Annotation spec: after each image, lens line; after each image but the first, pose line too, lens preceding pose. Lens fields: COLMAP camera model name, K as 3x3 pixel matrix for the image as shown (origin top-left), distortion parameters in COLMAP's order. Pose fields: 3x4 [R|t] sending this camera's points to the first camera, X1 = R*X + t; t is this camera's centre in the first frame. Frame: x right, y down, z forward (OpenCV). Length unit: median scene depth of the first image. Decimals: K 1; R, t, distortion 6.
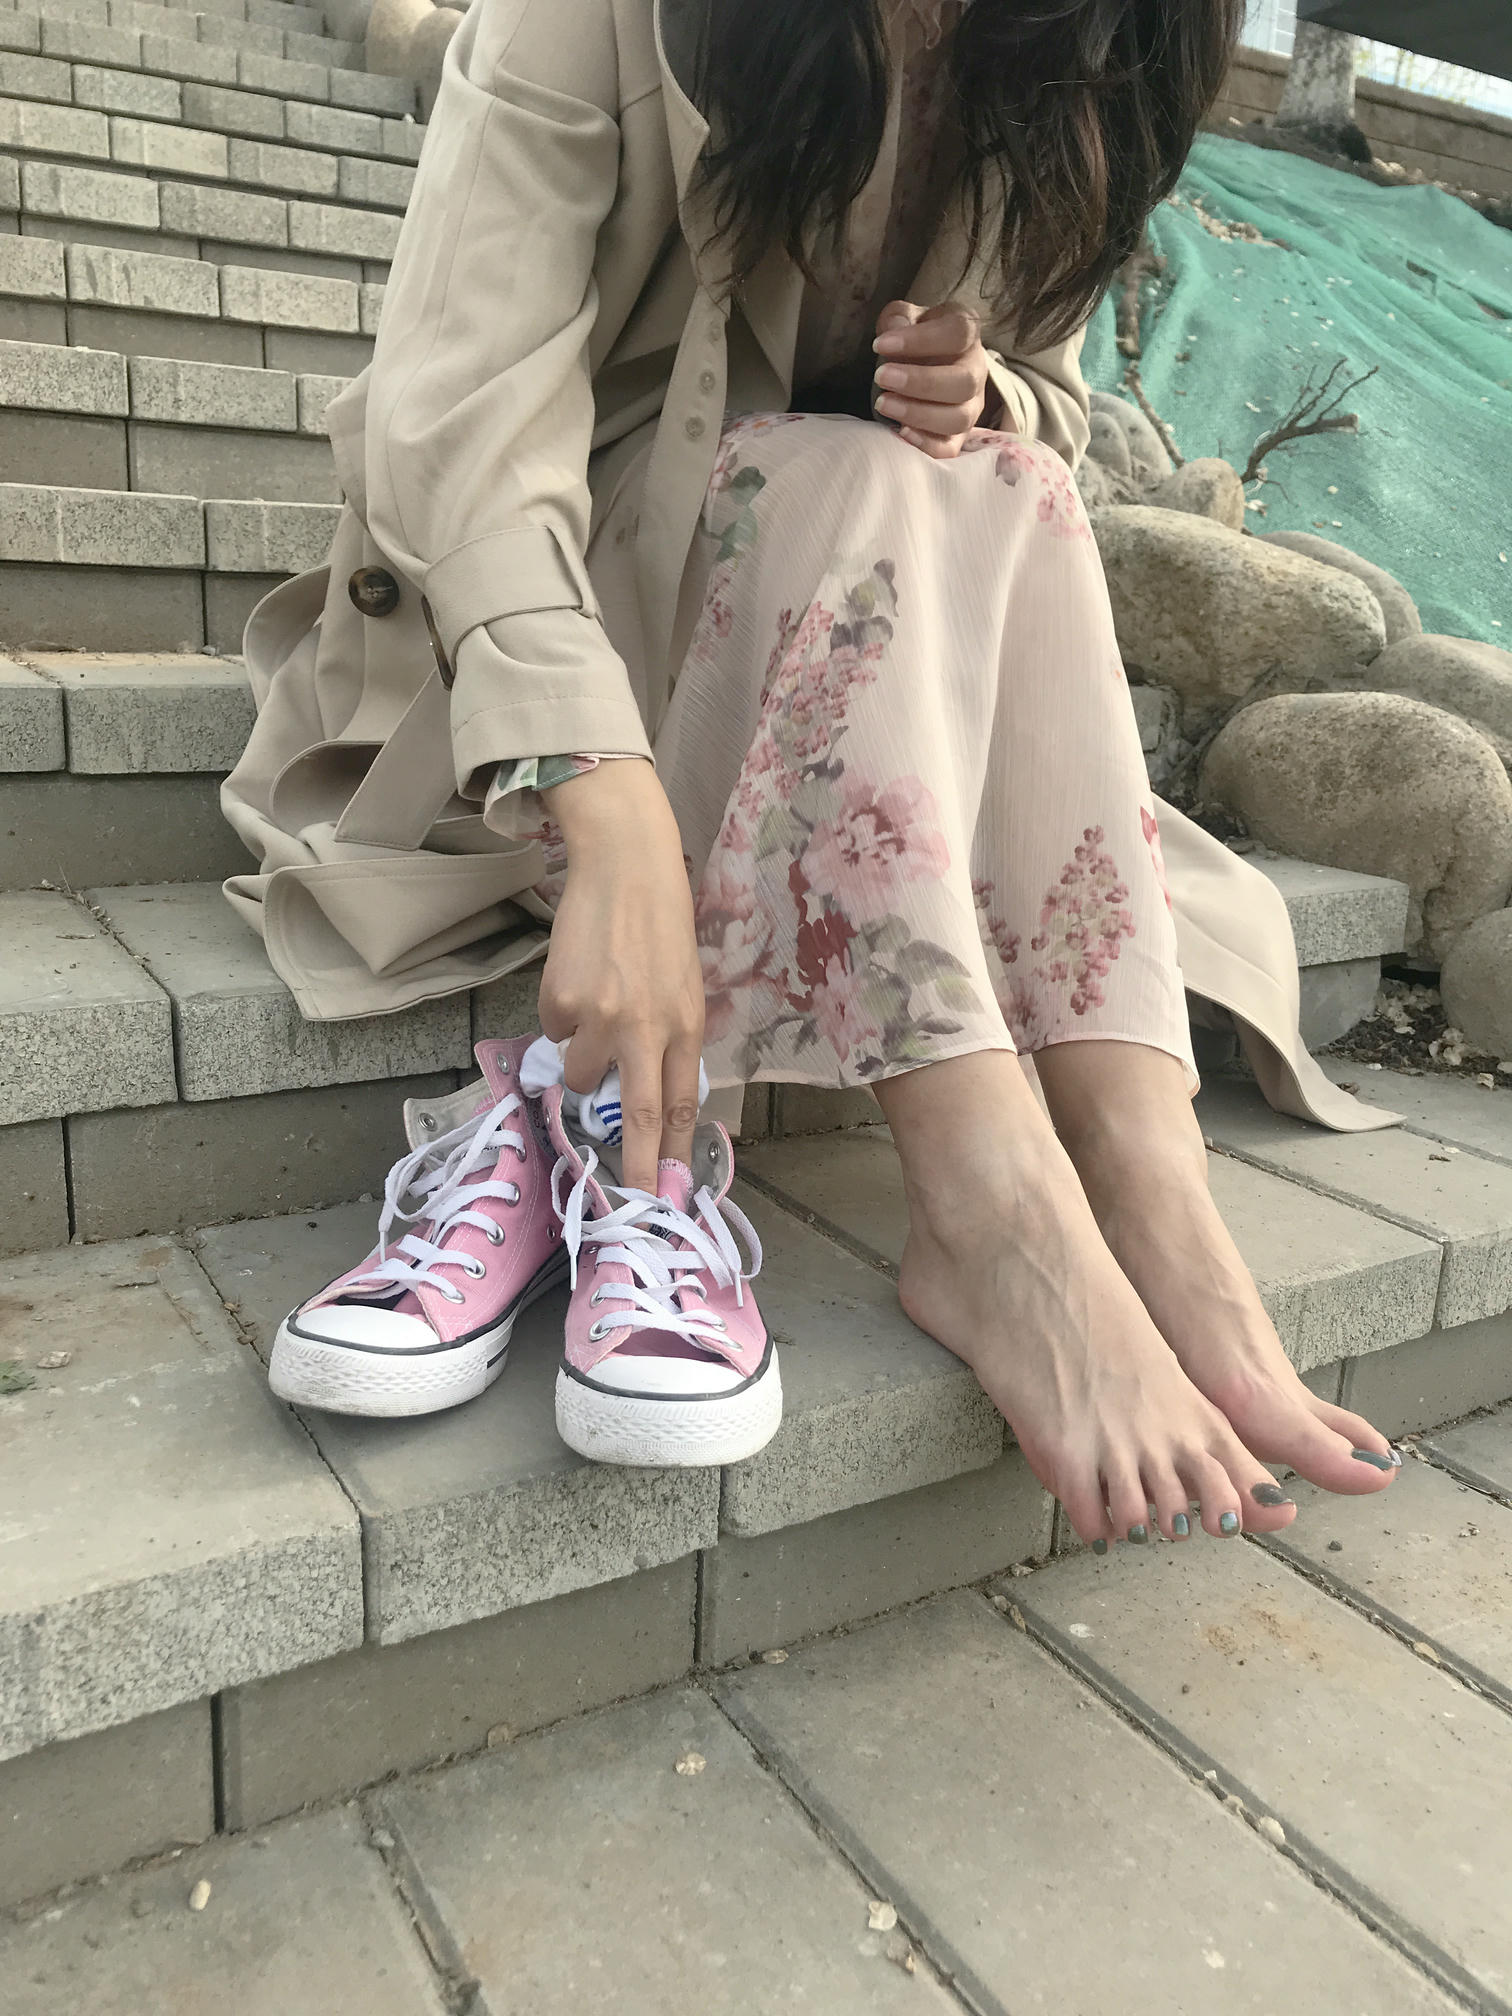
lens RADIAL K [[1652.6, 0, 773.6], [0, 1652.6, 1004.2], [0, 0, 1]] dist [-0.024207, 0.072779]
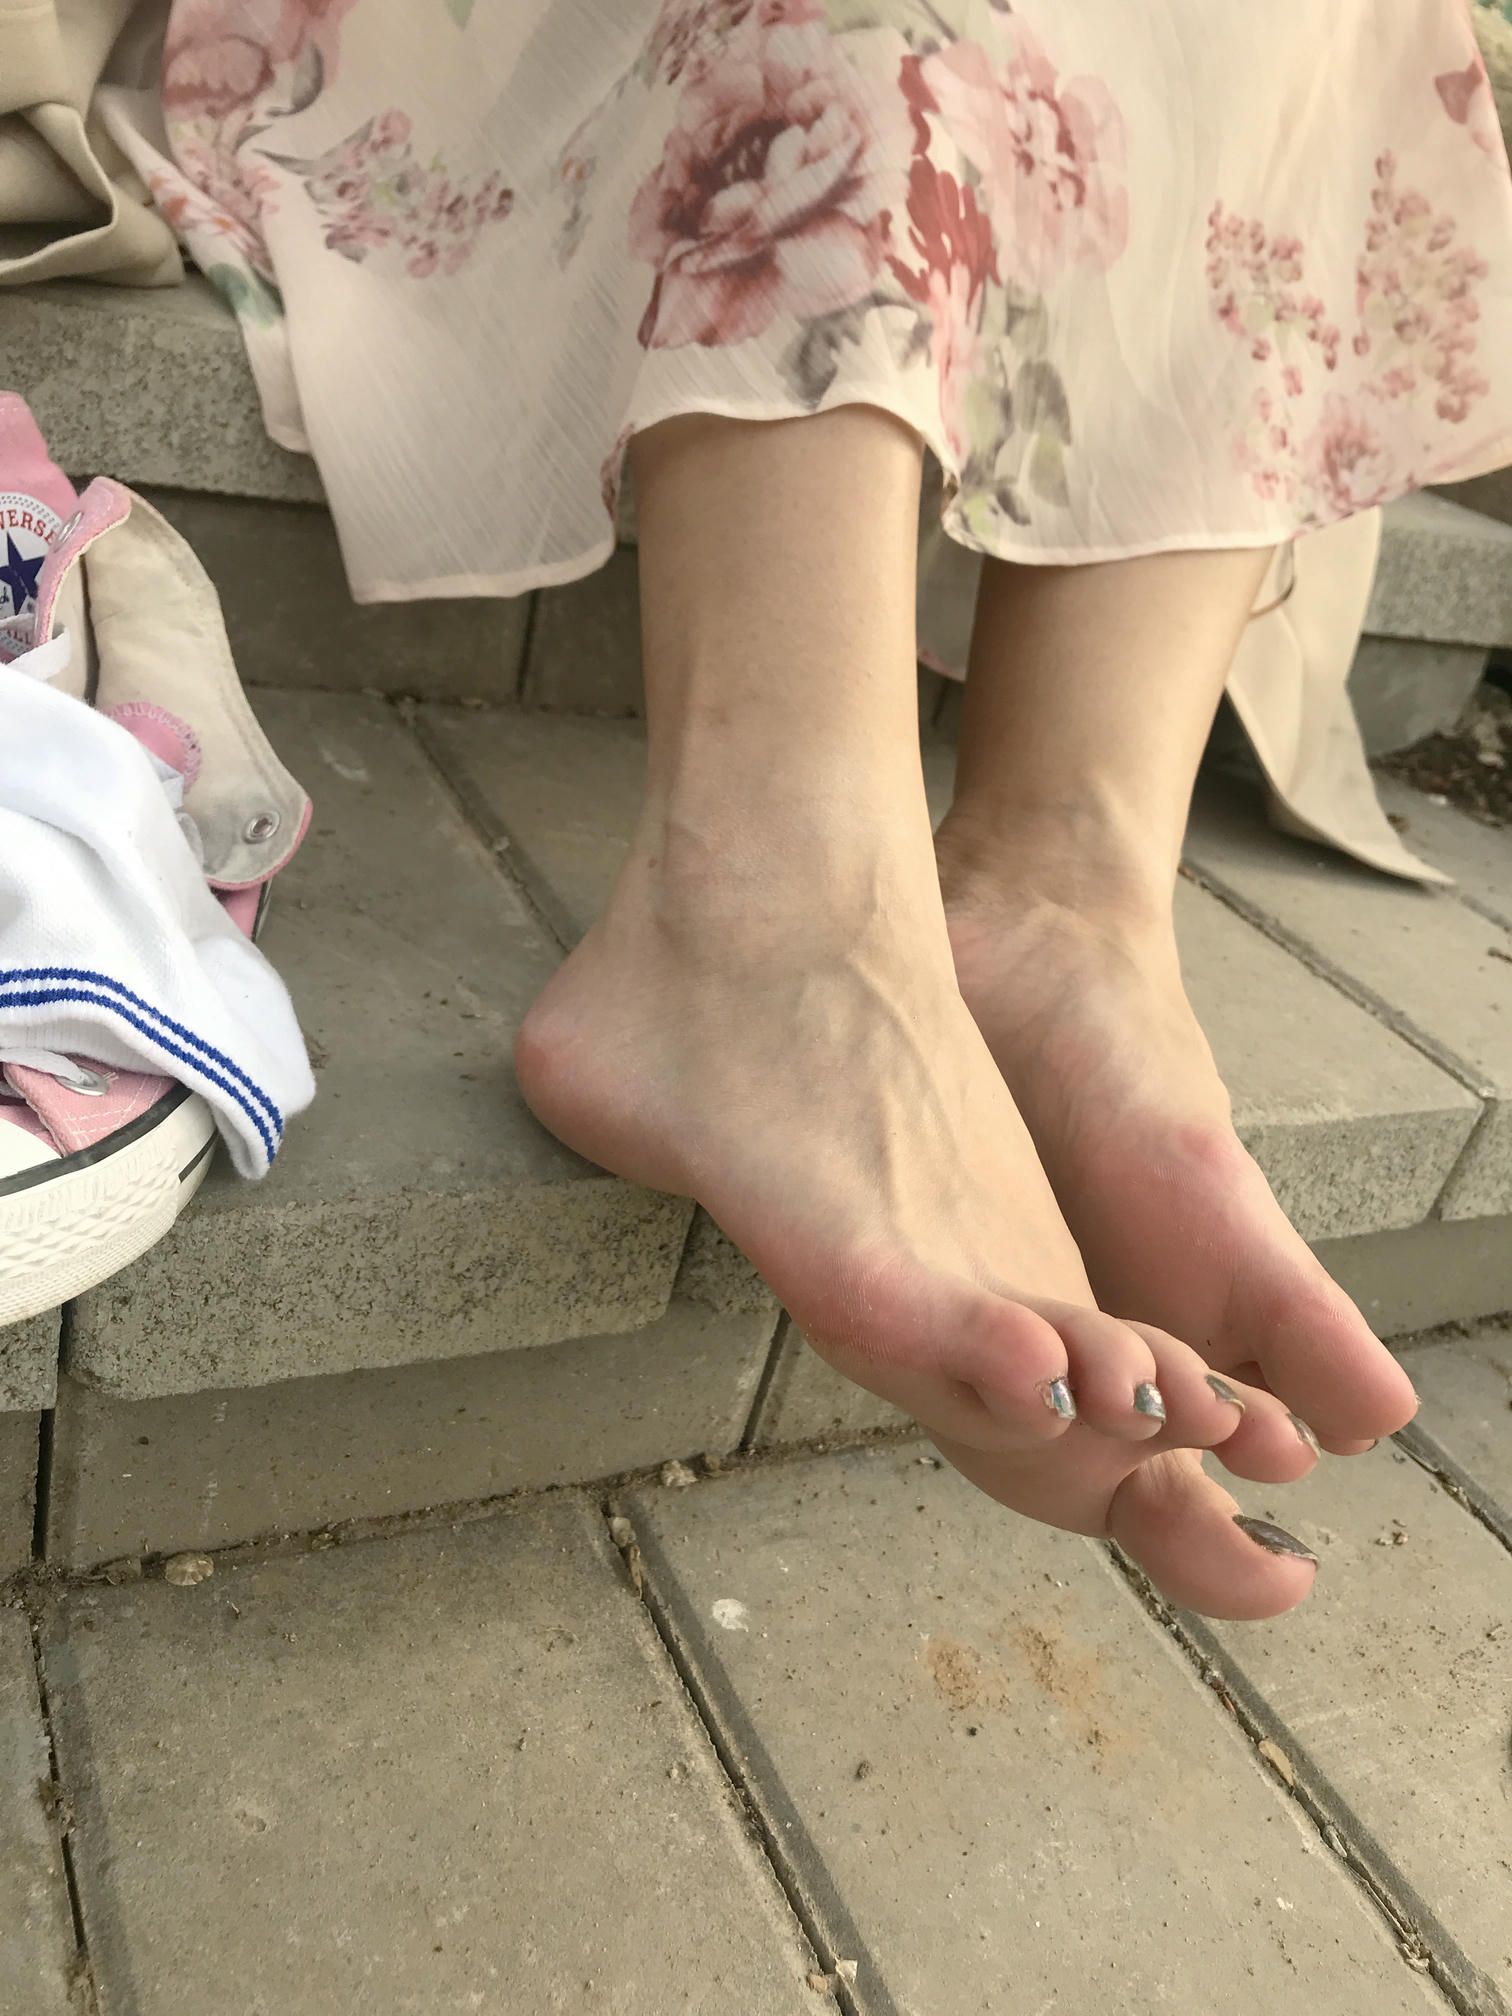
lens RADIAL K [[1669.7, 0, 772.7], [0, 1669.7, 1006.2], [0, 0, 1]] dist [-0.029273, 0.074555]
pose [[0.976184, 0.213956, 0.035877, 0.132609], [-0.216356, 0.947993, 0.233450, 0.026906], [0.015937, -0.235652, 0.971707, 0.465804]]
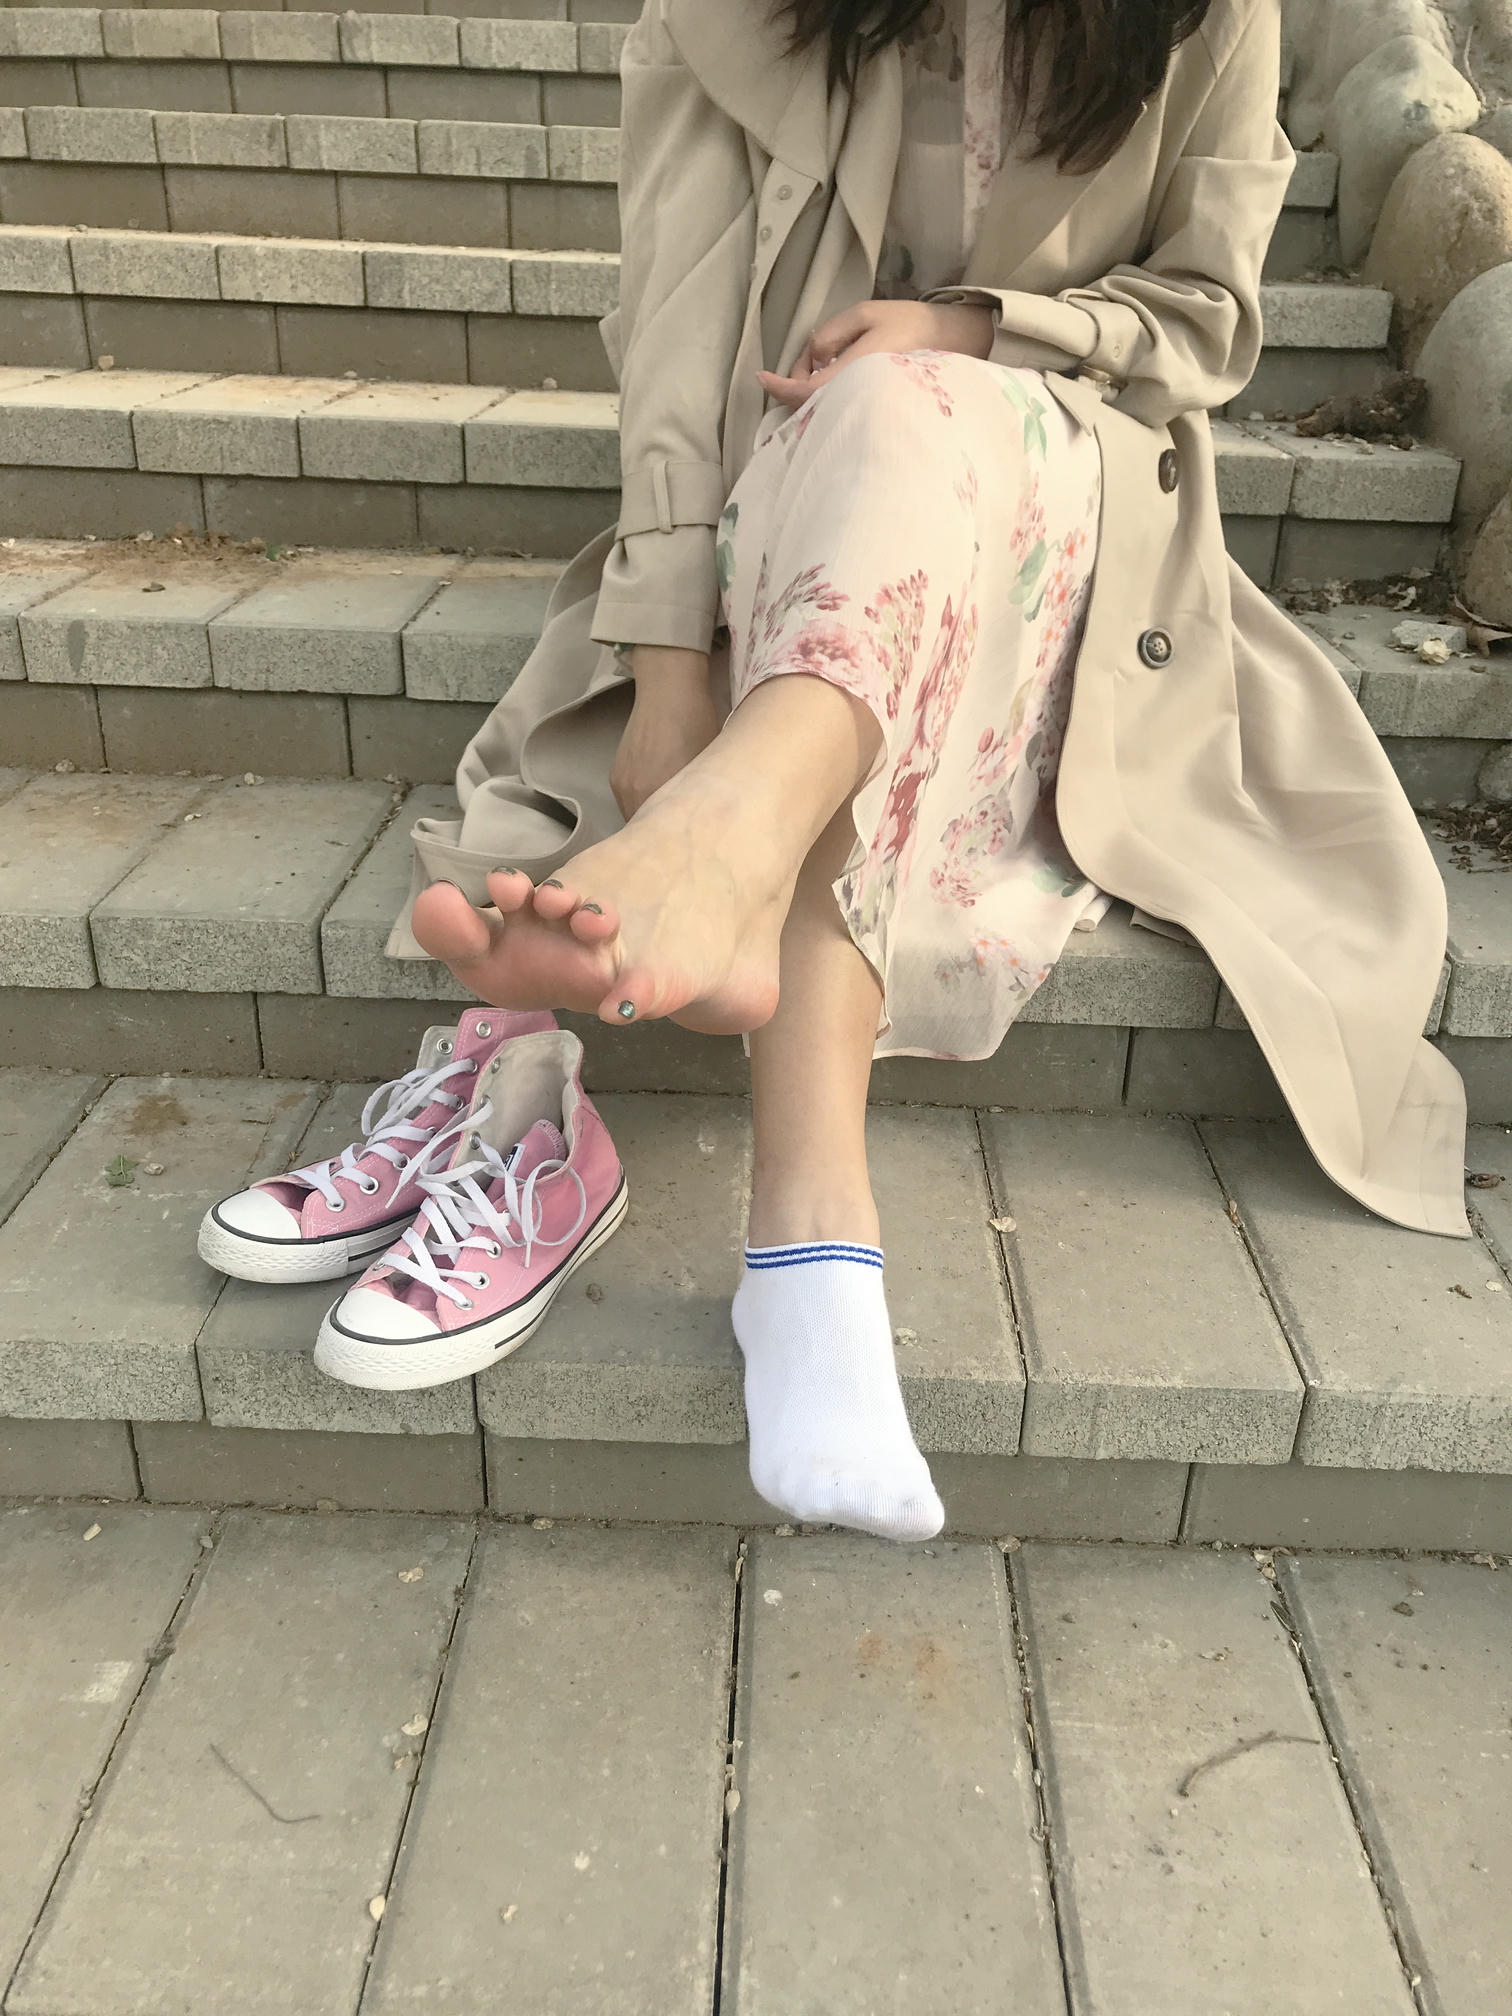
lens RADIAL K [[1631.1, 0, 774.8], [0, 1631.1, 1017.2], [0, 0, 1]] dist [0.011781, -0.004871]
pose [[0.850651, 0.219353, -0.477783, 0.663164], [-0.130672, 0.968496, 0.211991, -0.280942], [0.509232, -0.117898, 0.852515, 0.037127]]
